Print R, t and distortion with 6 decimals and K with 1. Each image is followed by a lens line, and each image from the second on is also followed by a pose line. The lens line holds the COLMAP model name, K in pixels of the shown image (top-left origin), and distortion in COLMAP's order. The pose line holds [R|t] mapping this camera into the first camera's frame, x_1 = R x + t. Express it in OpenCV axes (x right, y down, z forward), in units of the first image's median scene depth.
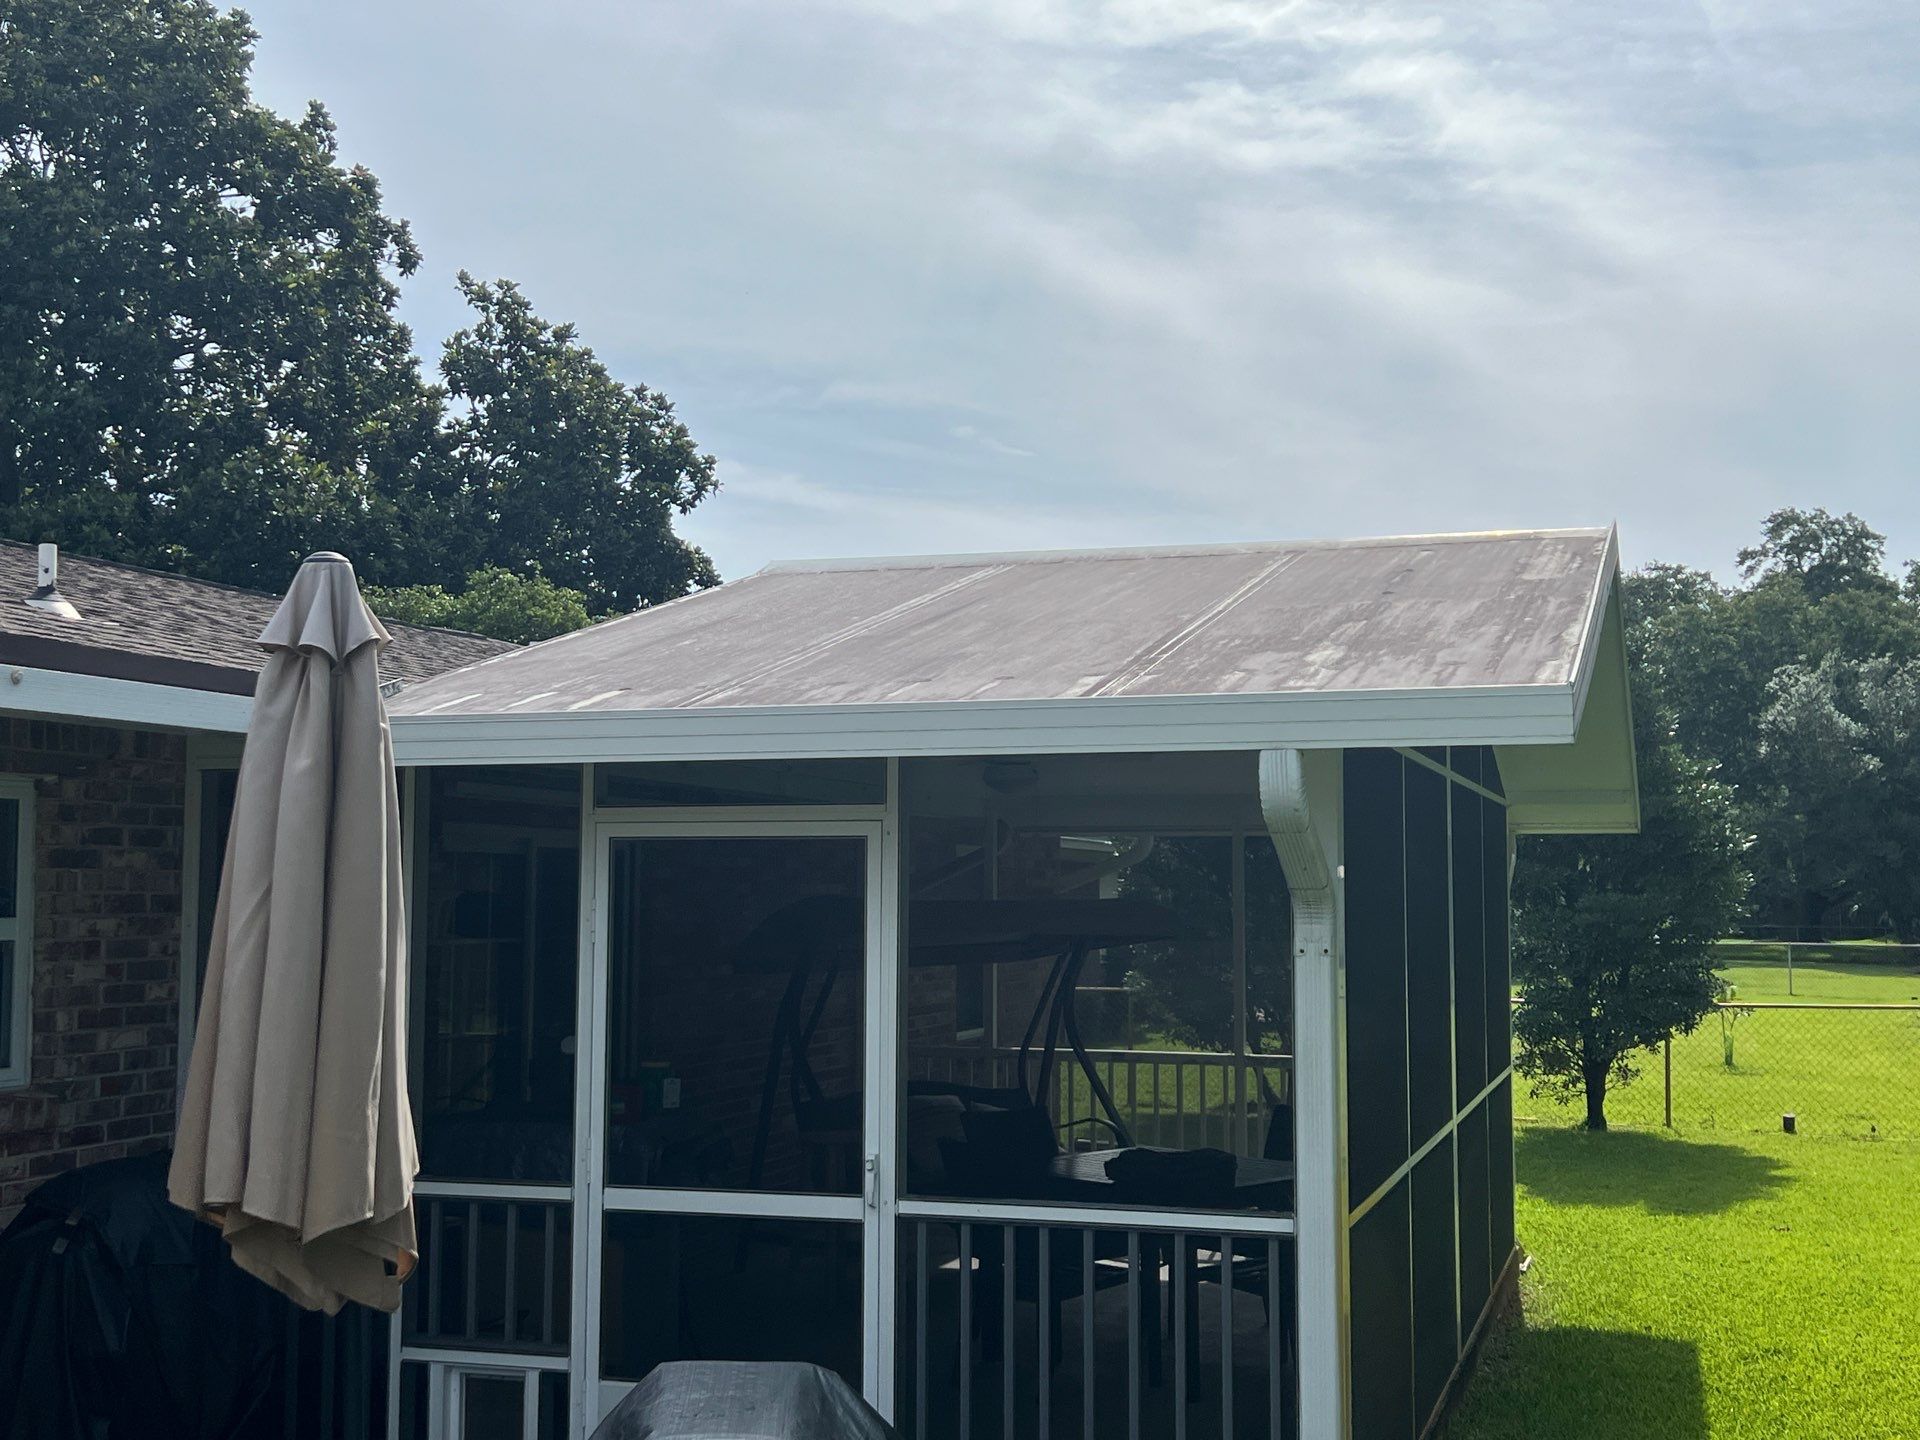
lens RADIAL K [[2152.5, 0, 959.8], [0, 2152.5, 718.6], [0, 0, 1]] dist [0.002987, 0.000000]
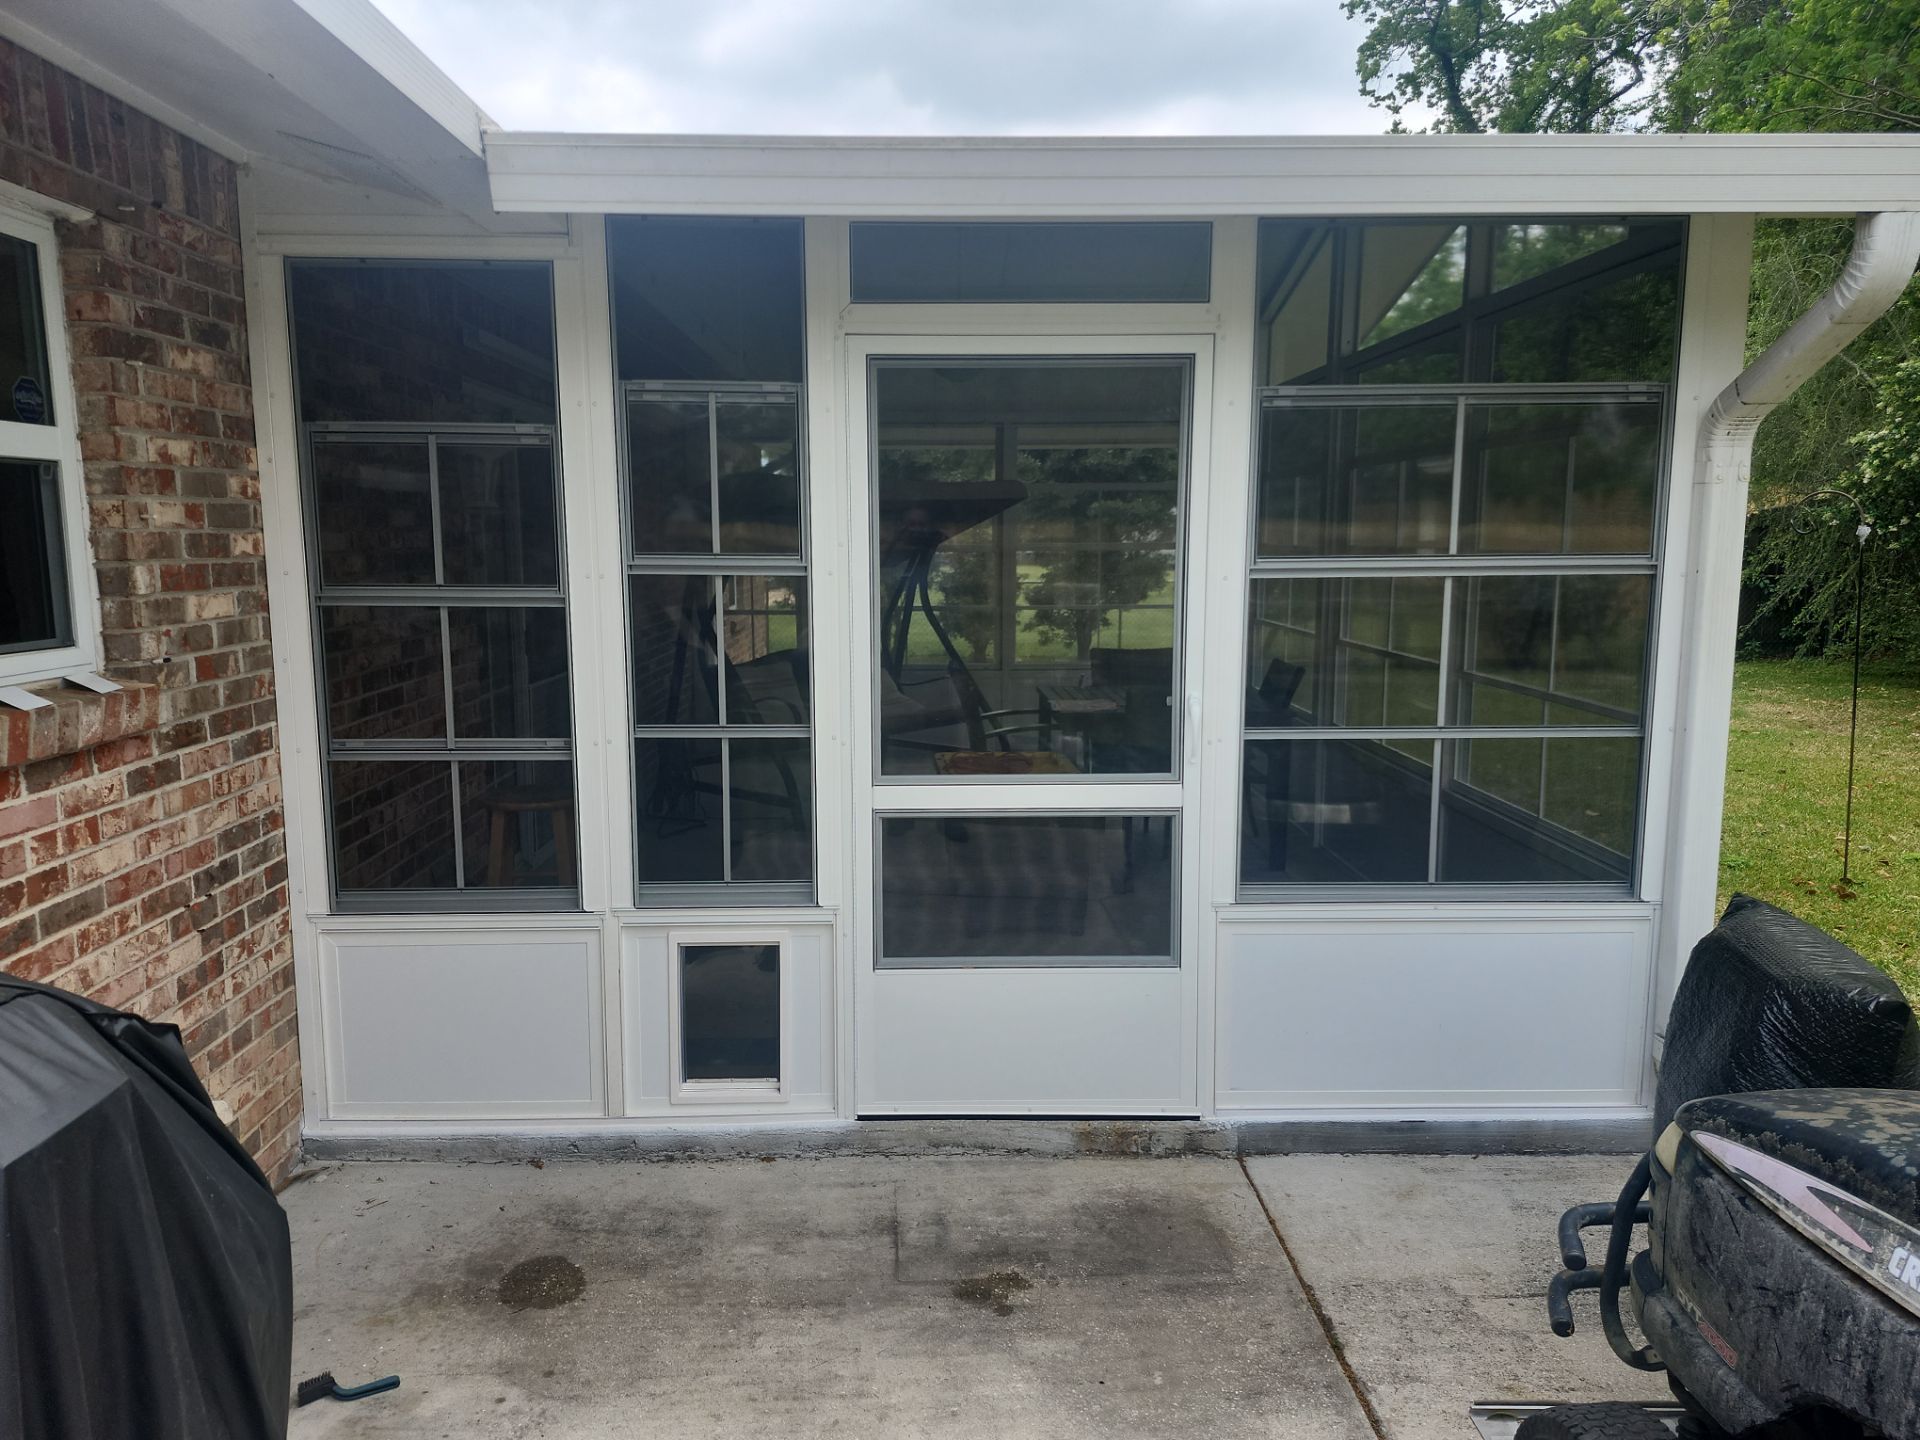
lens RADIAL K [[1363.7, 0, 964.9], [0, 1363.7, 715.6], [0, 0, 1]] dist [0.030442, -0.023095]
pose [[0.953174, -0.044948, 0.299063, -0.289379], [-0.022038, 0.975941, 0.216918, 0.077988], [-0.301617, -0.213351, 0.929251, 0.477136]]
